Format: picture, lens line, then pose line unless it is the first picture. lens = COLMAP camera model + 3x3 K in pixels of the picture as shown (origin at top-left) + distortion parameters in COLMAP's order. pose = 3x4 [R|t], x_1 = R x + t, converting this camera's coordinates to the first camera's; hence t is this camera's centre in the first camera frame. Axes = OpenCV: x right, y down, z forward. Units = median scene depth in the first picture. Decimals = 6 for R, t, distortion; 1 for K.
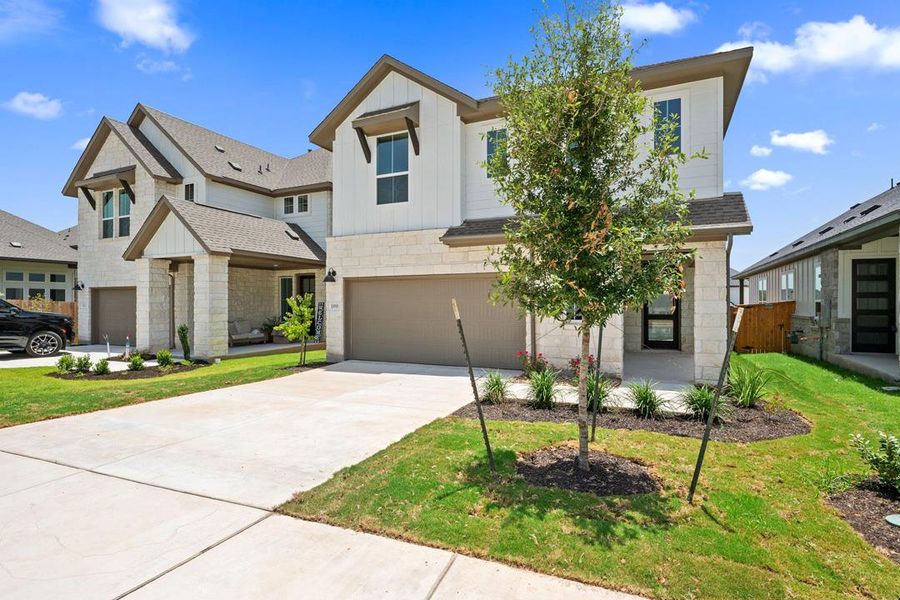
lens RADIAL K [[443.5, 0, 456.7], [0, 443.5, 300.8], [0, 0, 1]] dist [-0.000928, -0.000115]
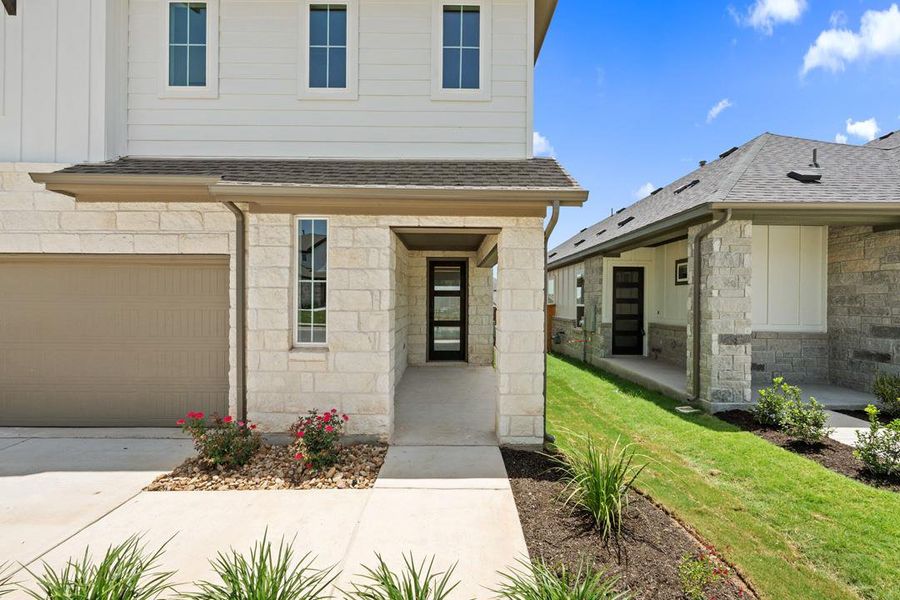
lens RADIAL K [[355.7, 0, 451.1], [0, 355.7, 302.9], [0, 0, 1]] dist [-0.000442, 0.000170]
pose [[0.900278, 0.006342, 0.435269, 0.182243], [-0.010435, 0.999921, 0.007015, -0.009985], [-0.435190, -0.010857, 0.900273, 0.411175]]
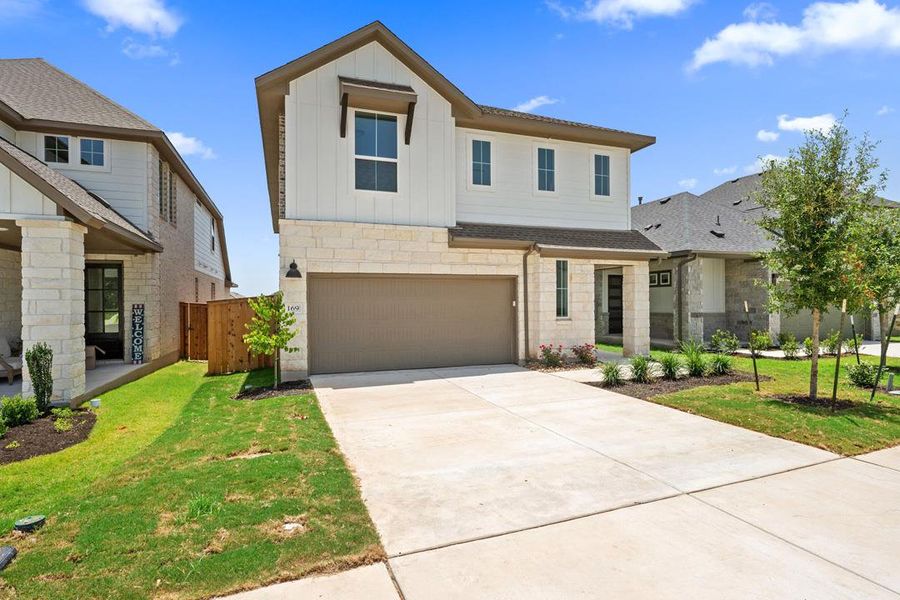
lens RADIAL K [[462.8, 0, 423.0], [0, 462.8, 301.8], [0, 0, 1]] dist [-0.002031, -0.000433]
pose [[0.721630, -0.001469, 0.692278, -0.719371], [0.002336, 0.999997, -0.000312, 0.000897], [-0.692276, 0.001843, 0.721631, 0.273495]]
